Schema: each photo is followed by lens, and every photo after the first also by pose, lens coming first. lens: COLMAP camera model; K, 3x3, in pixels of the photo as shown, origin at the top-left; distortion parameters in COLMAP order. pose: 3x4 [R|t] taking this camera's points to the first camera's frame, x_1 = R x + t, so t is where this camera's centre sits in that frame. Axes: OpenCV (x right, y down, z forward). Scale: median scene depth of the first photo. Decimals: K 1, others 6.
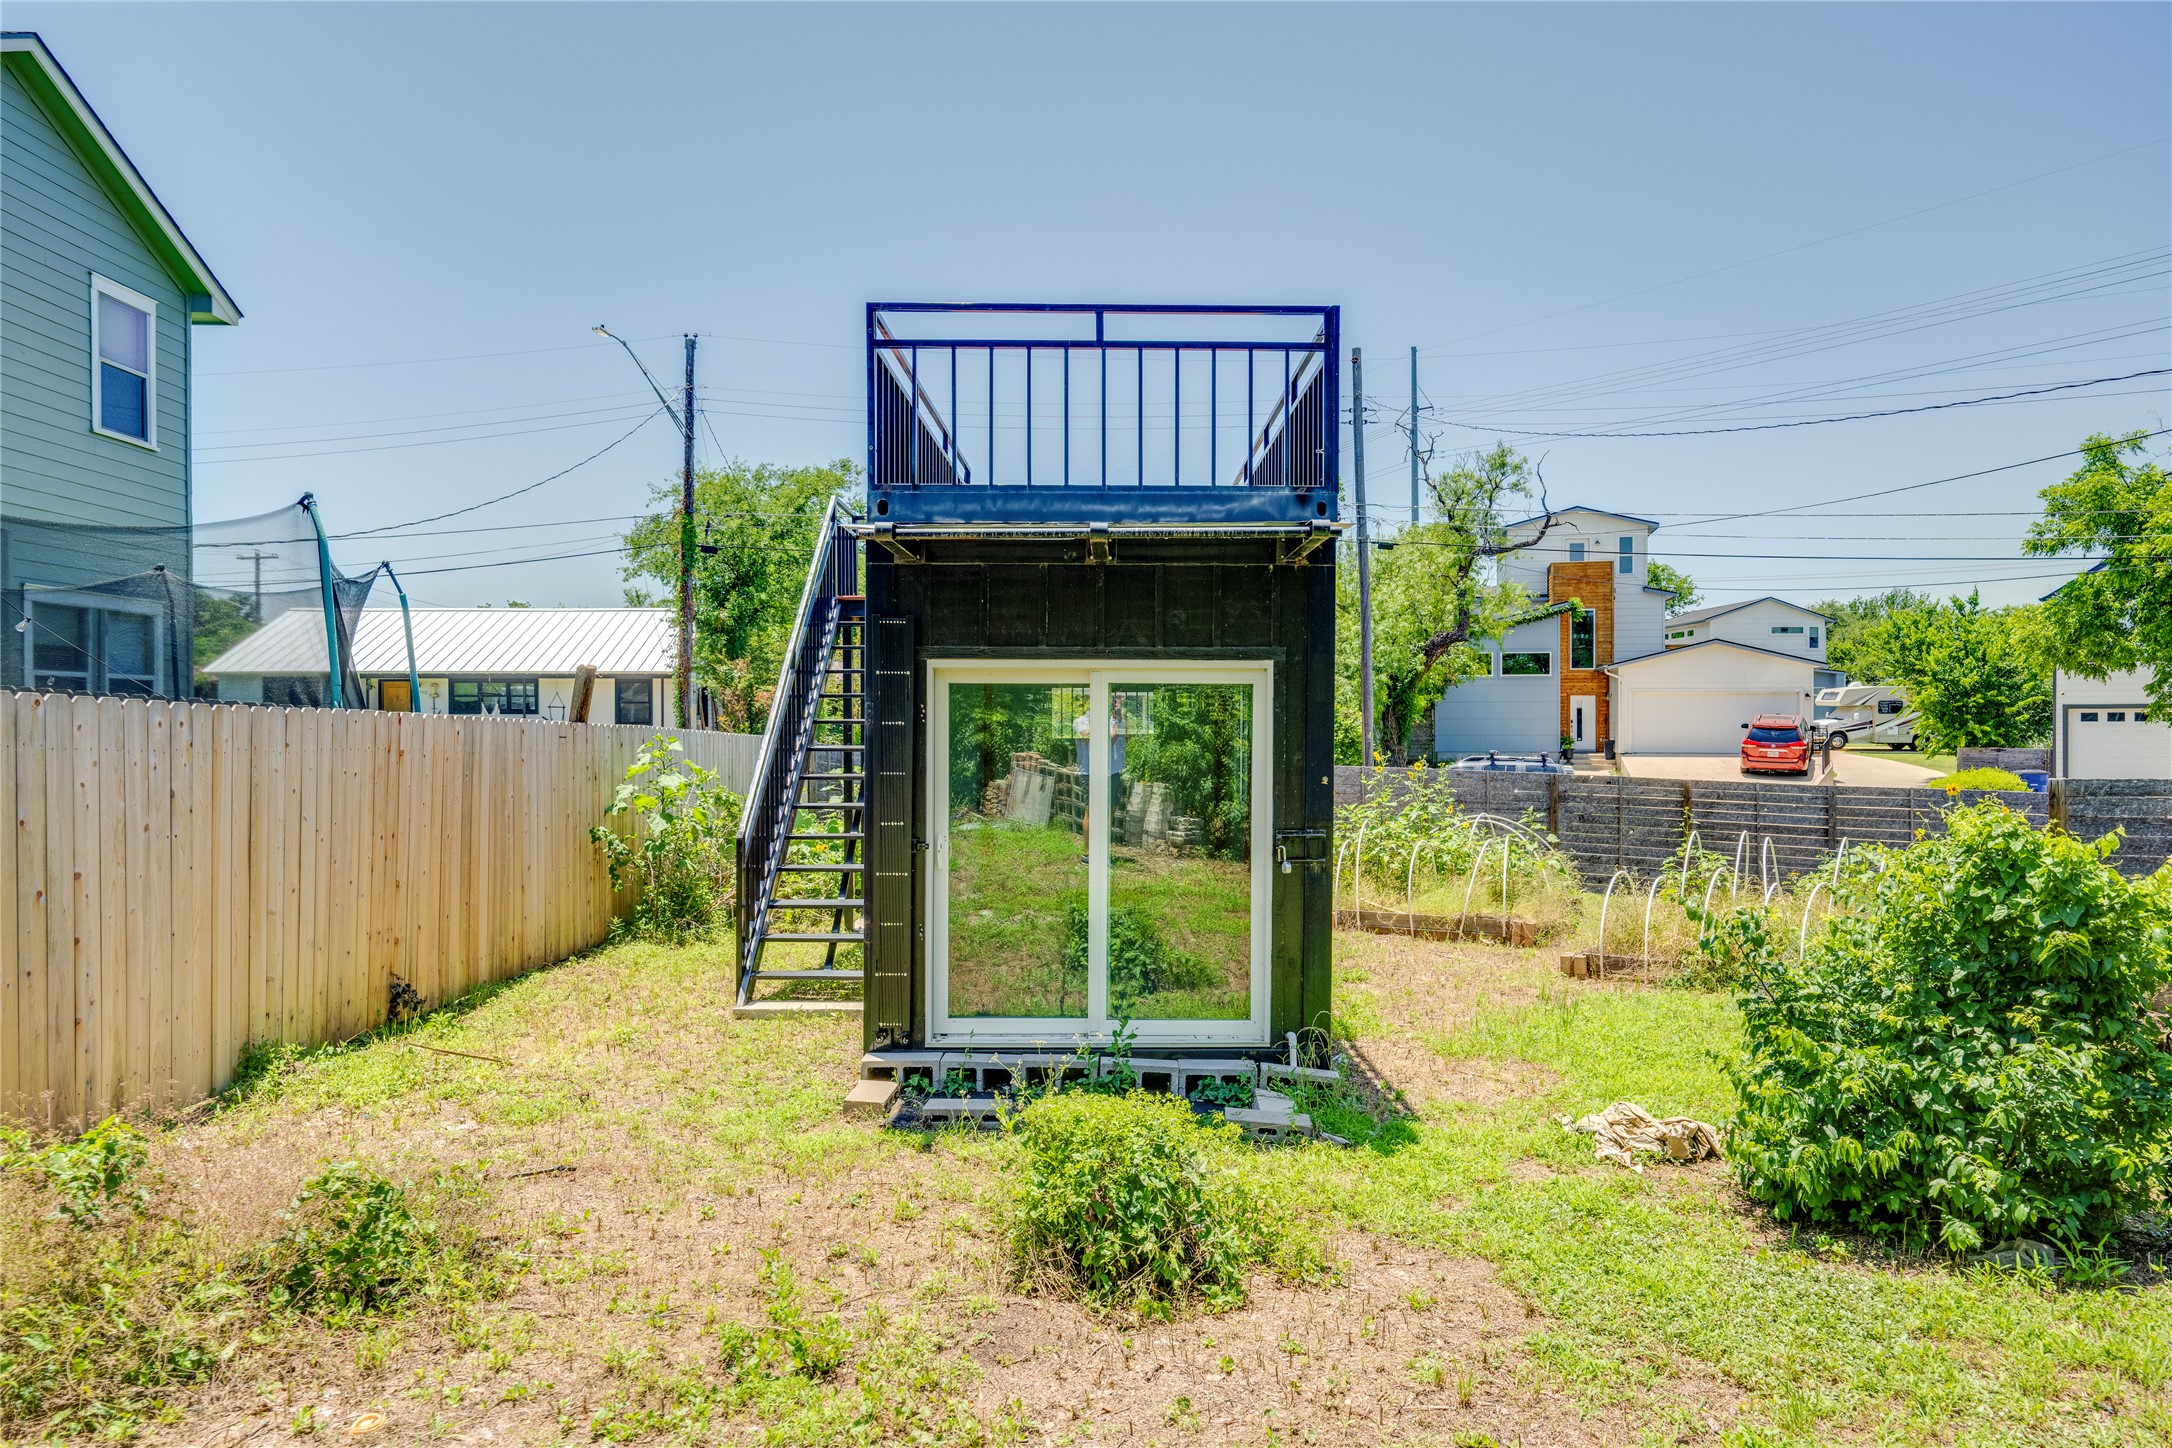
lens RADIAL K [[1420.4, 0, 1104.3], [0, 1420.4, 736.4], [0, 0, 1]] dist [-0.001139, -0.000162]
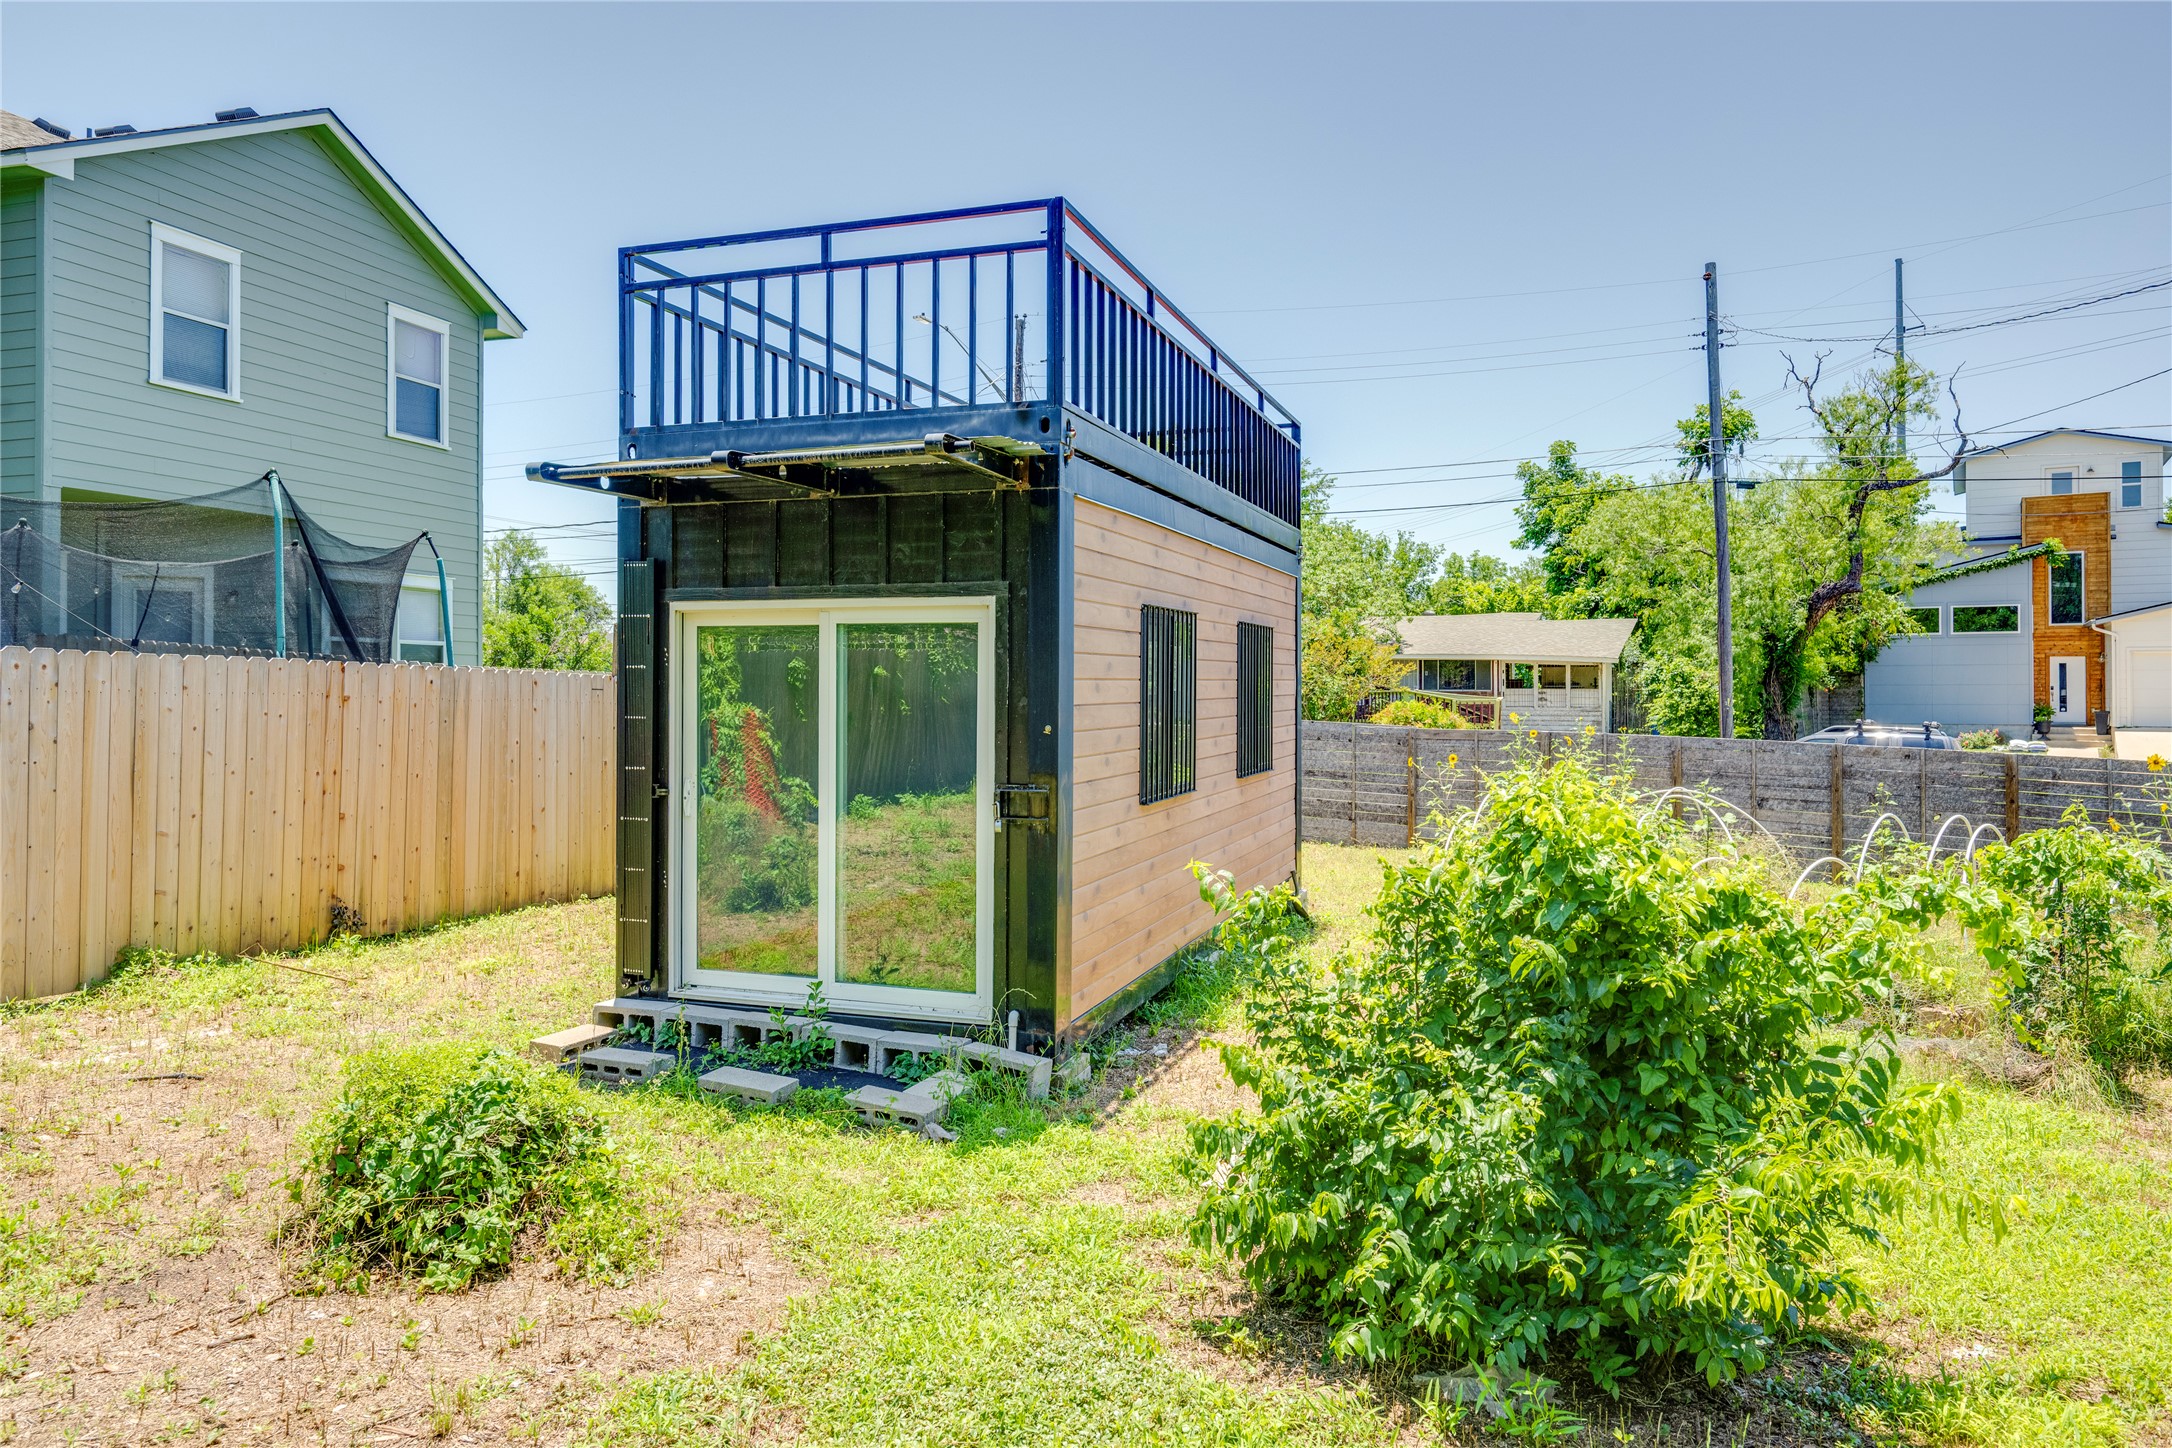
lens RADIAL K [[1420.4, 0, 1064.9], [0, 1420.4, 682.1], [0, 0, 1]] dist [-0.001139, -0.000162]
pose [[0.938689, -0.000384, -0.344764, 0.215694], [-0.005514, 0.999855, -0.016126, 0.007154], [0.344720, 0.017038, 0.938551, 0.077432]]
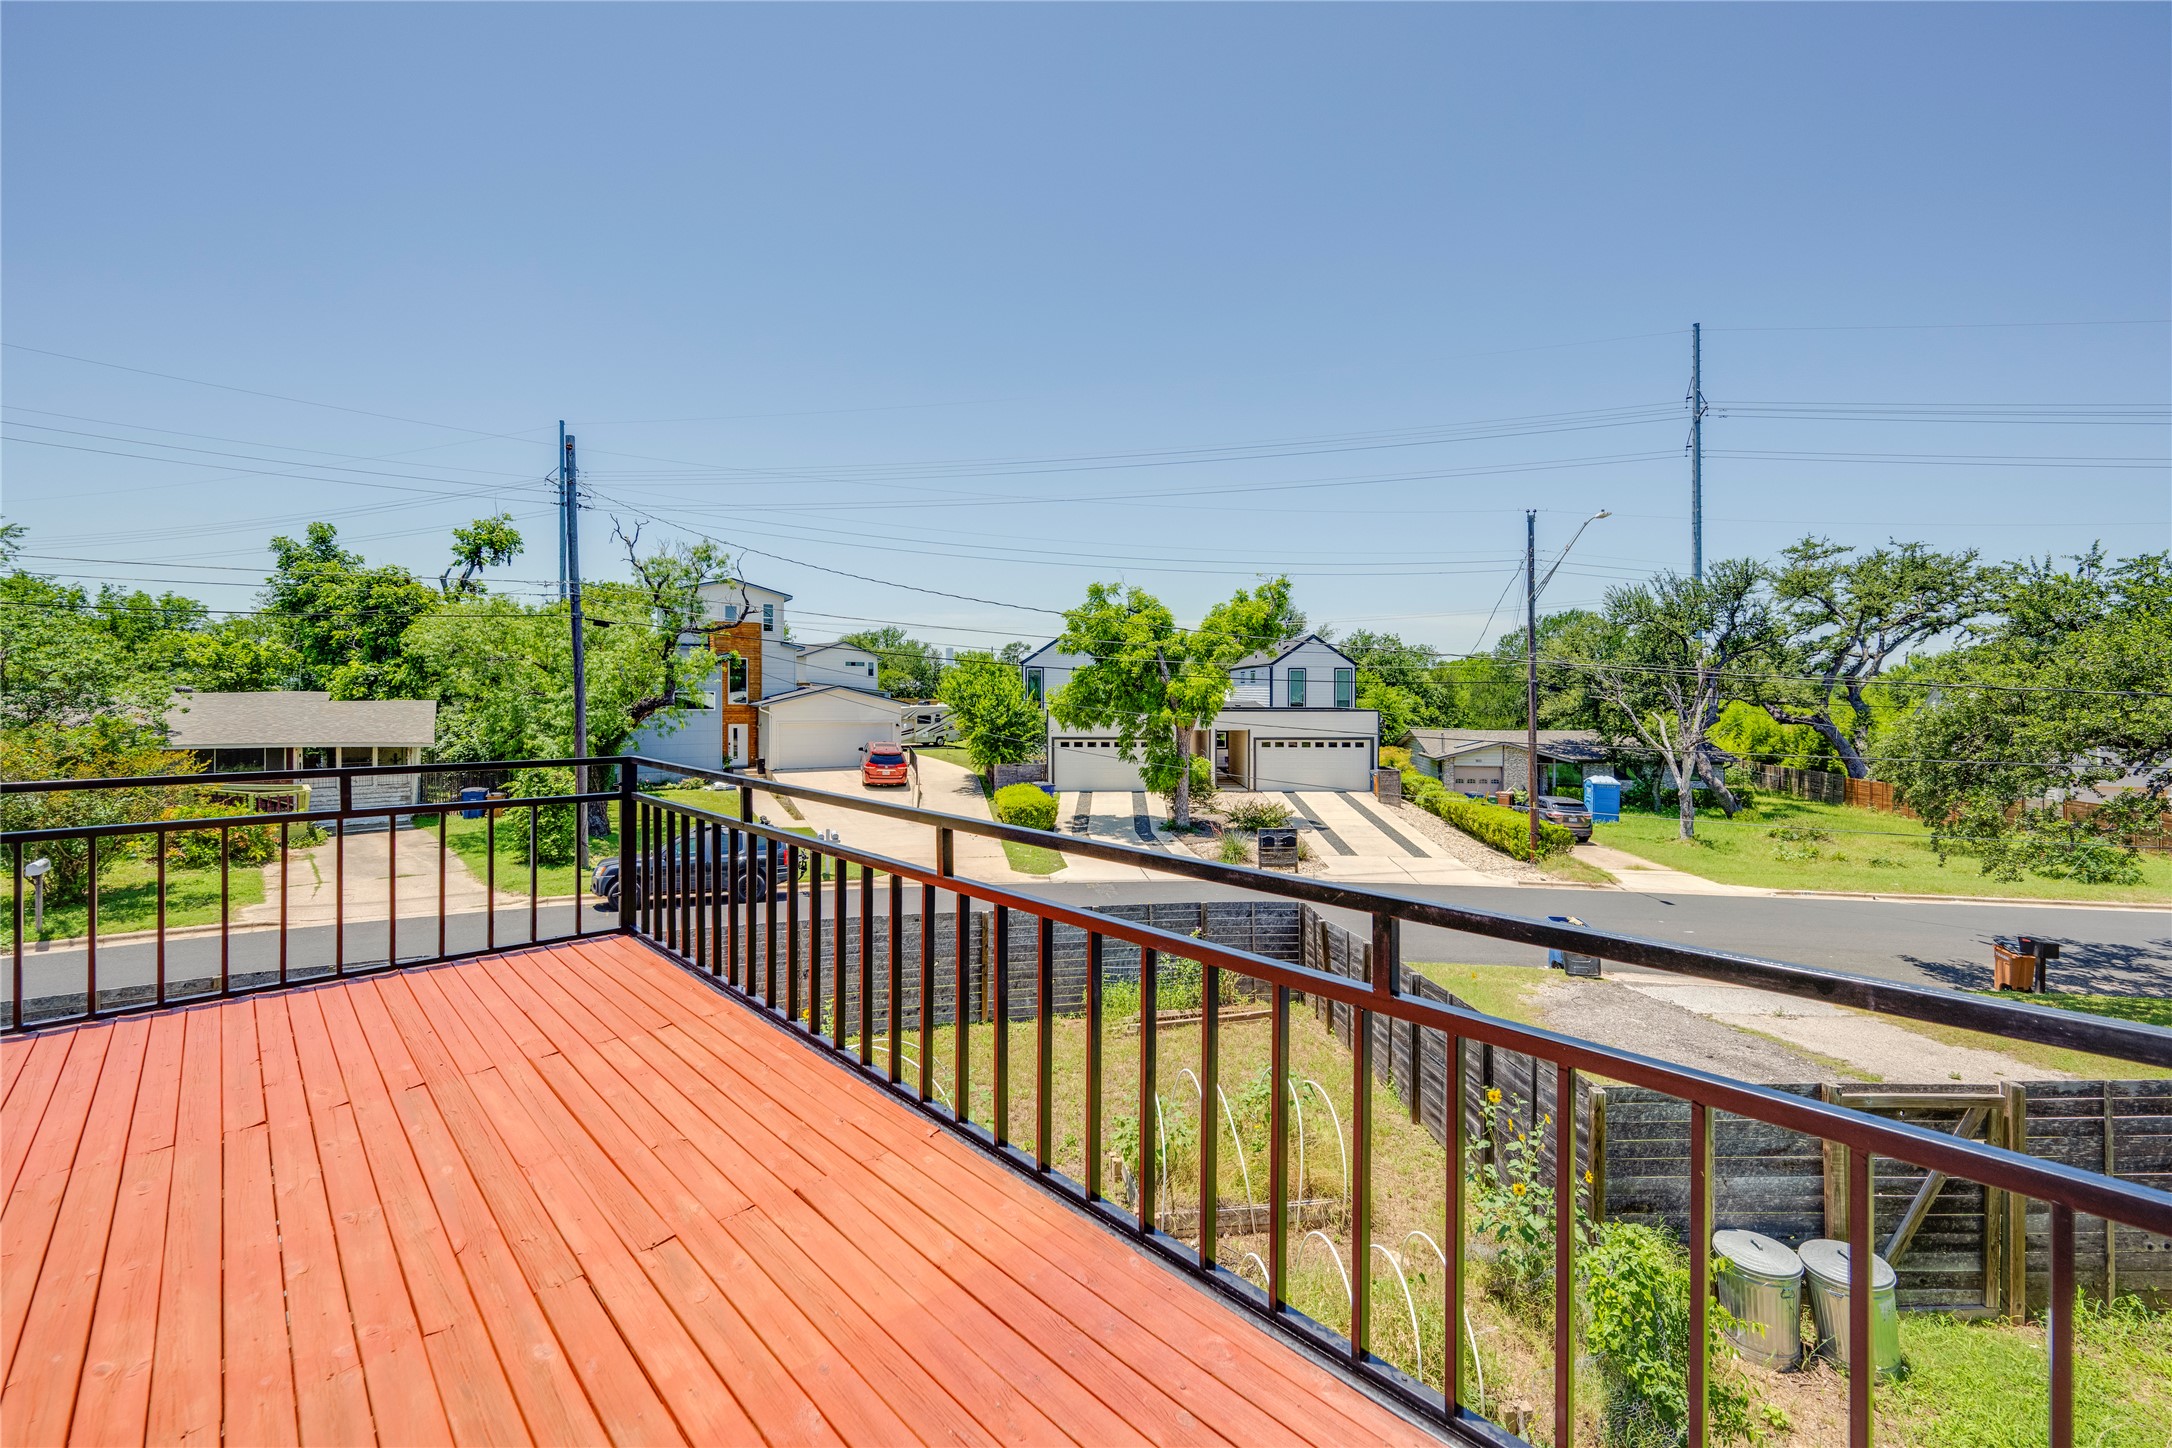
lens RADIAL K [[905.4, 0, 1093.7], [0, 905.4, 695.7], [0, 0, 1]] dist [-0.000673, -0.001384]
pose [[0.718690, -0.004806, 0.695314, -0.024670], [0.004043, 0.999988, 0.002733, -0.160874], [-0.695319, 0.000847, 0.718701, 0.491891]]
